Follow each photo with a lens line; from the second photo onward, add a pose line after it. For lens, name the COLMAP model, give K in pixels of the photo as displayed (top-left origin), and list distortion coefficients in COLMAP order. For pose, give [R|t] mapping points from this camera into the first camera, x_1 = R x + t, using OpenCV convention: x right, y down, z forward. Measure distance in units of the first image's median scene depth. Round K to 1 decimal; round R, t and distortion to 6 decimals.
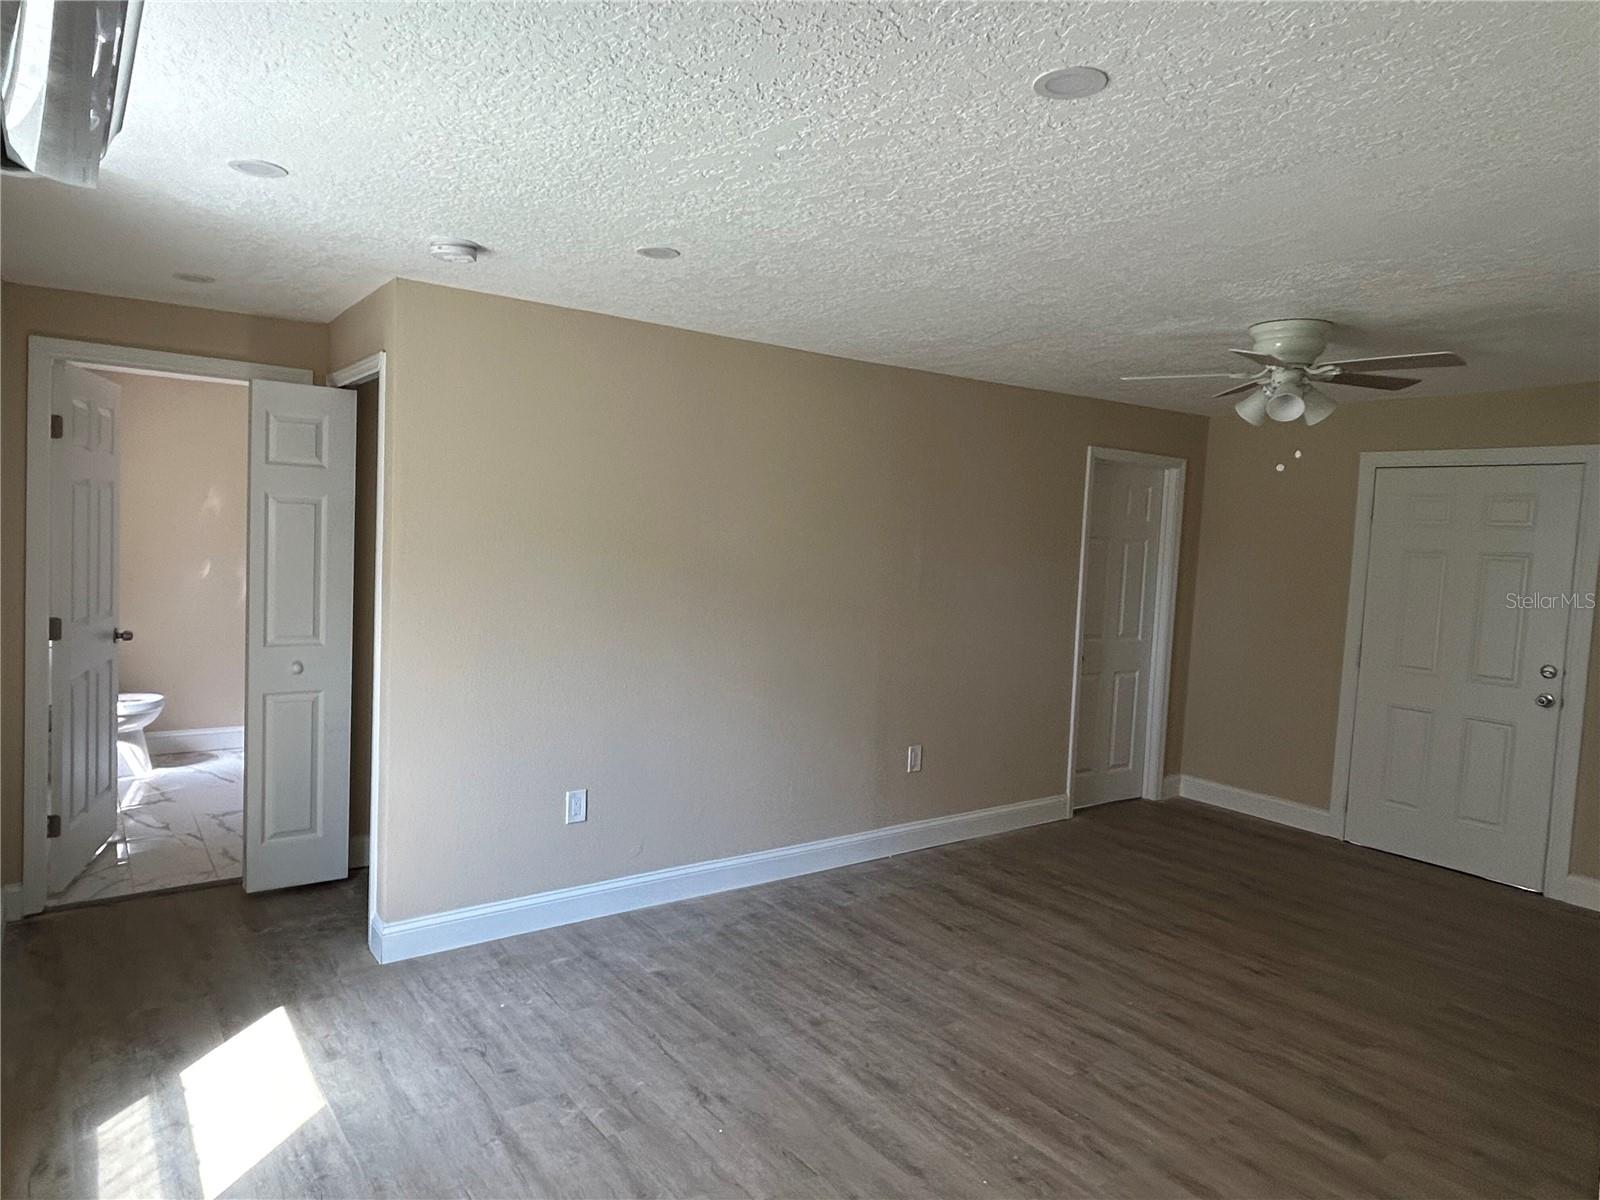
lens RADIAL K [[1001.0, 0, 795.0], [0, 1001.0, 597.9], [0, 0, 1]] dist [-0.002263, -0.007039]
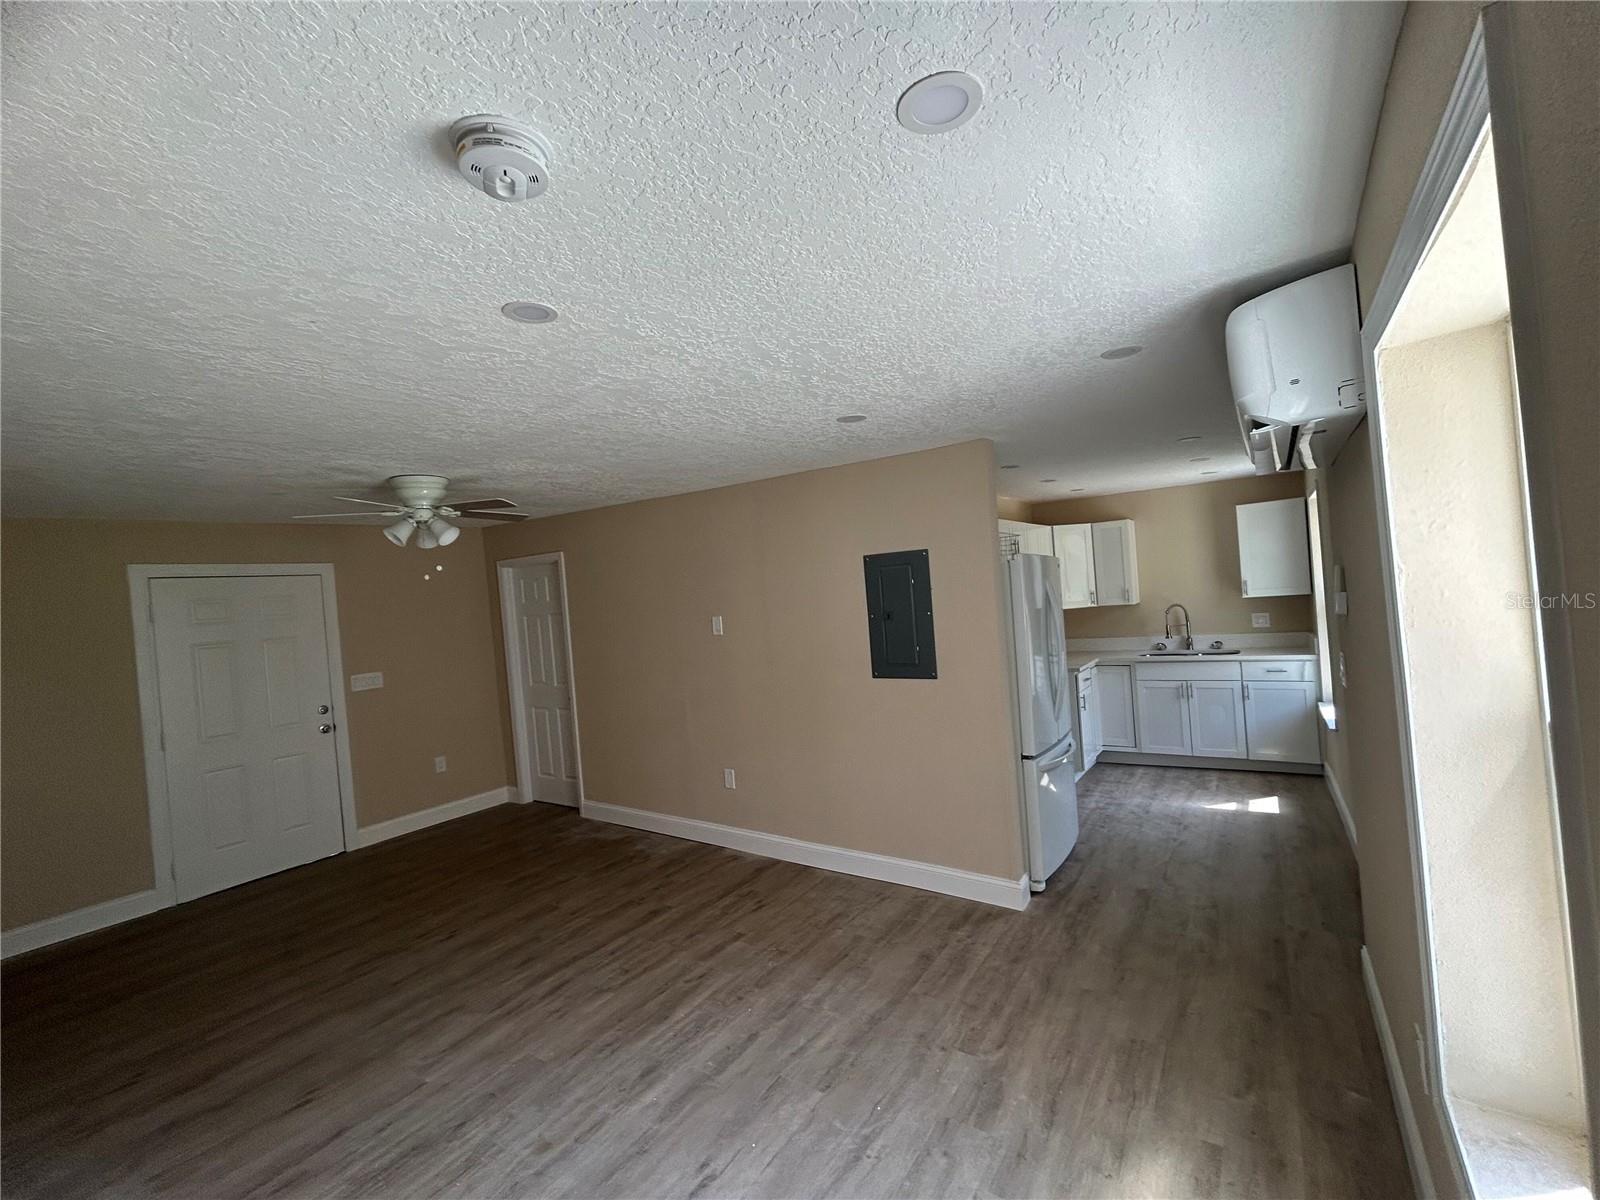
lens RADIAL K [[667.2, 0, 804.6], [0, 667.2, 599.8], [0, 0, 1]] dist [-0.002909, 0.000261]
pose [[-0.325171, -0.031532, 0.945130, -0.594759], [0.124755, 0.989278, 0.075927, -0.105267], [-0.937390, 0.142599, -0.317750, 0.816597]]
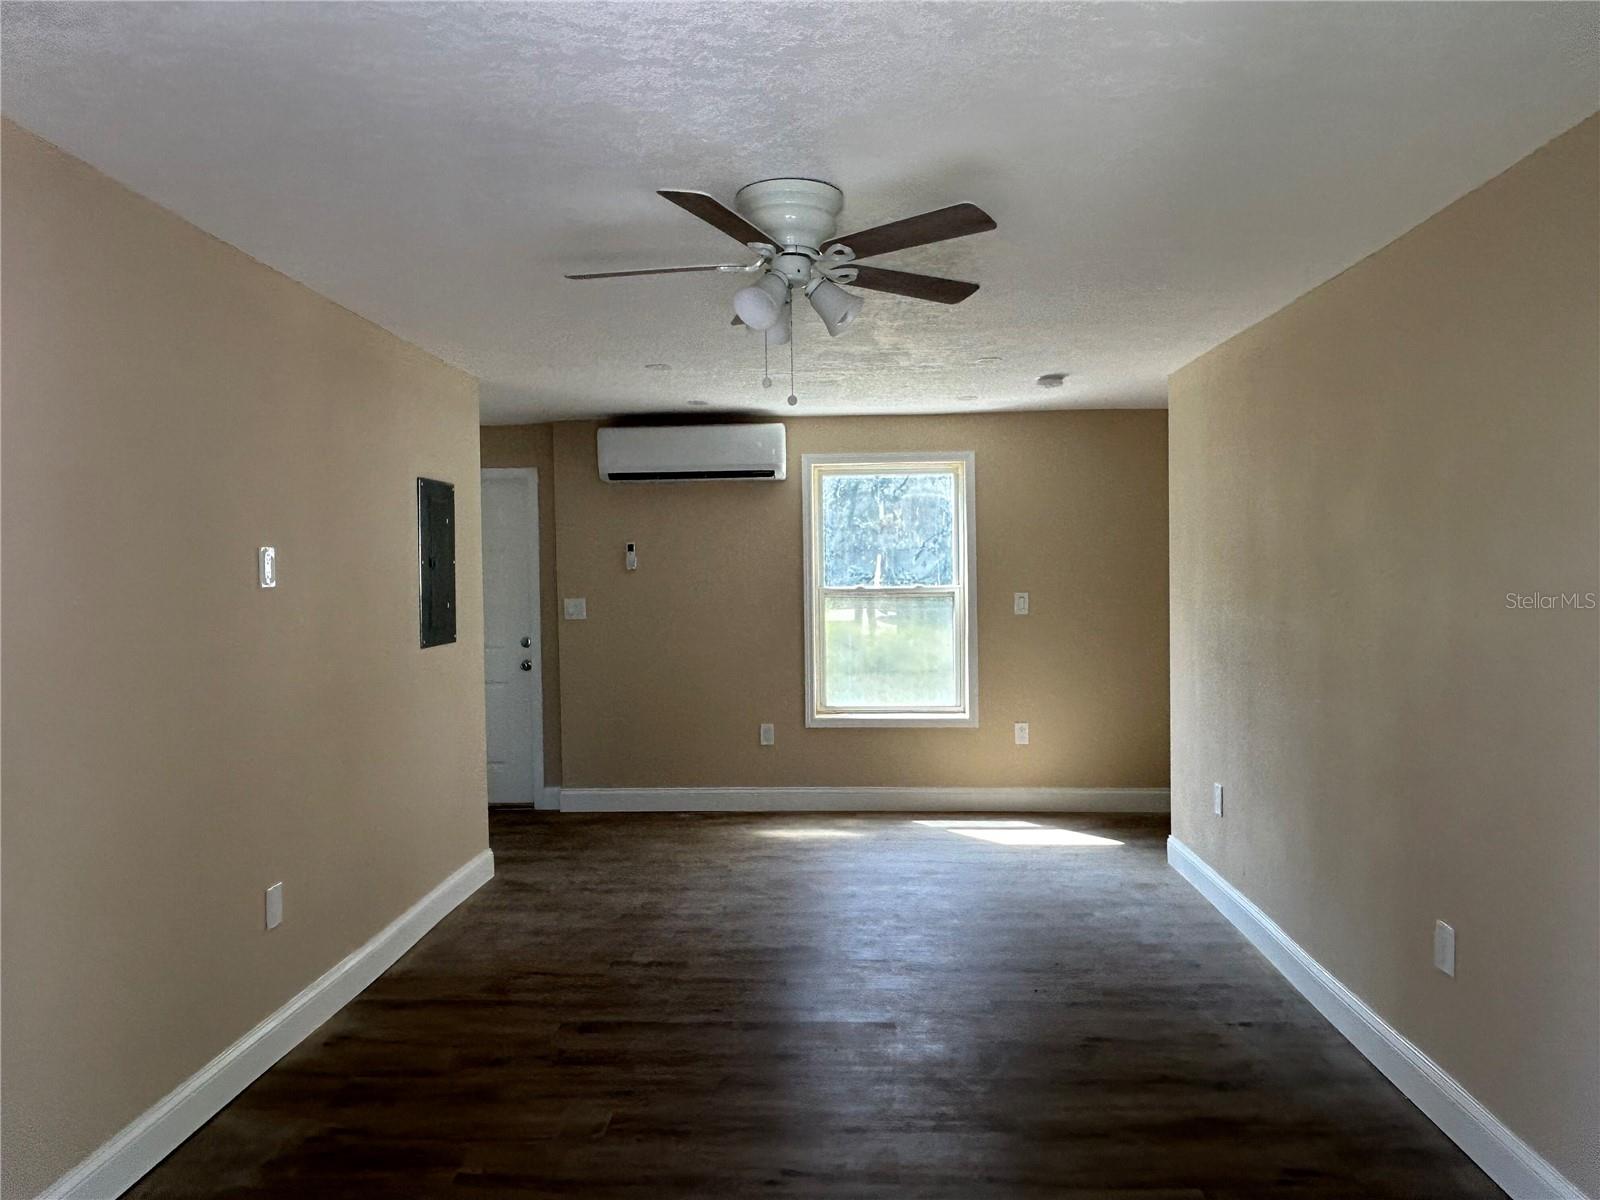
lens RADIAL K [[1063.5, 0, 801.0], [0, 1063.5, 599.3], [0, 0, 1]] dist [0.009000, 0.002358]
pose [[-0.634538, -0.014789, -0.772750, 1.065621], [-0.074199, 0.996364, 0.041860, -0.025748], [0.769321, 0.083899, -0.633329, 1.507599]]
